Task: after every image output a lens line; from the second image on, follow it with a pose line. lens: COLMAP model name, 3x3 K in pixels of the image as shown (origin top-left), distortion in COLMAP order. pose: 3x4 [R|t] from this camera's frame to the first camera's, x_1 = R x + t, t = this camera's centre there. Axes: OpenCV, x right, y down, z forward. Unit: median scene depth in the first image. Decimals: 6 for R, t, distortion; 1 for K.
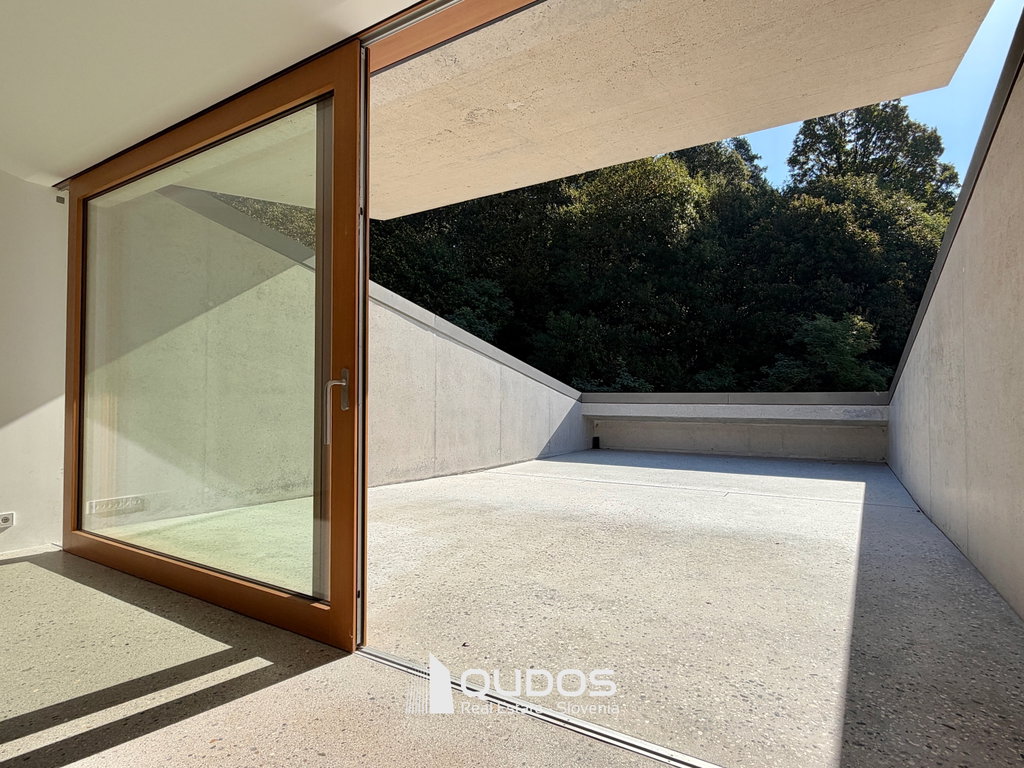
lens RADIAL K [[531.7, 0, 512.0], [0, 531.7, 384.0], [0, 0, 1]] dist [-0.002820, -0.000369]
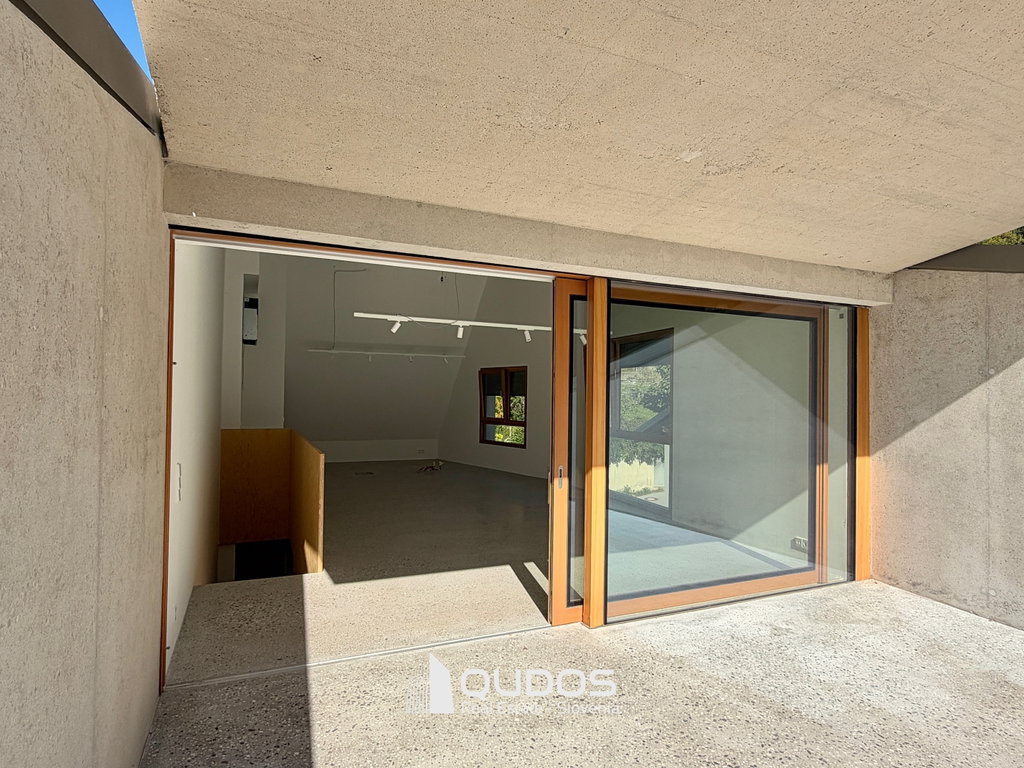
lens RADIAL K [[577.7, 0, 512.0], [0, 577.7, 384.0], [0, 0, 1]] dist [0.002336, 0.000692]
pose [[-0.572338, -0.024531, -0.819651, 0.629457], [0.004659, 0.999439, -0.033165, -0.105992], [0.820004, -0.022801, -0.571903, 0.915300]]
